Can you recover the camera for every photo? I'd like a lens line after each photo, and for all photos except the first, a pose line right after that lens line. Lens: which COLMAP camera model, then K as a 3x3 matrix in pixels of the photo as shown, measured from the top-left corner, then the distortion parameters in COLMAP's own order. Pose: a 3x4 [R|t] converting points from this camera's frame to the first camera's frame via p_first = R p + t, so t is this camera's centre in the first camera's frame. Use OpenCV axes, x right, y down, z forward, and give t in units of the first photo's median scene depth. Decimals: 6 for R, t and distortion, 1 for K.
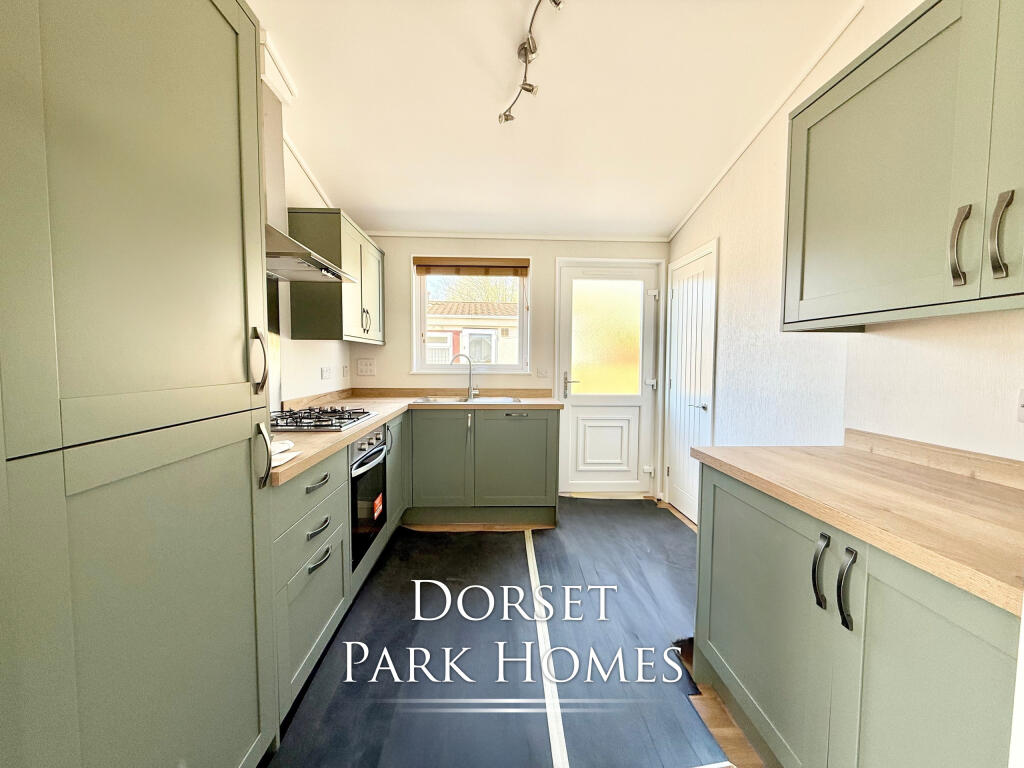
lens RADIAL K [[404.9, 0, 512.0], [0, 404.9, 384.0], [0, 0, 1]] dist [-0.001027, 0.000010]
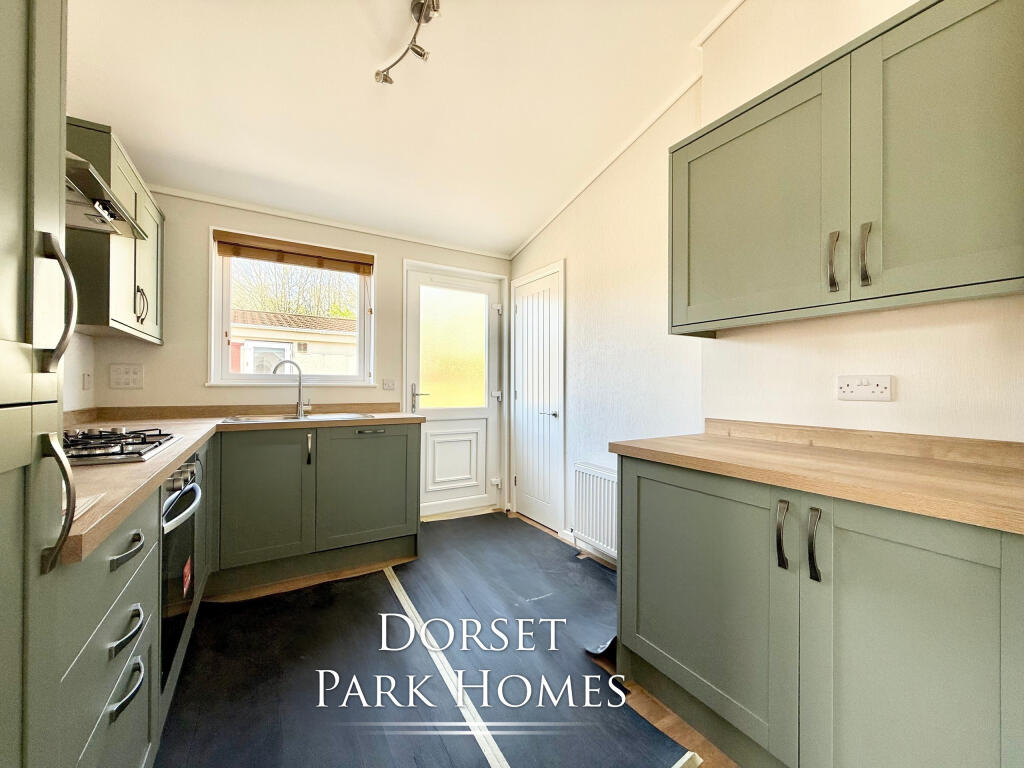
lens RADIAL K [[404.9, 0, 512.0], [0, 404.9, 384.0], [0, 0, 1]] dist [-0.001027, 0.000010]
pose [[0.880754, -0.001128, 0.473573, -0.126508], [0.028110, 0.998358, -0.049901, 0.026664], [-0.472739, 0.057263, 0.879340, 0.109393]]
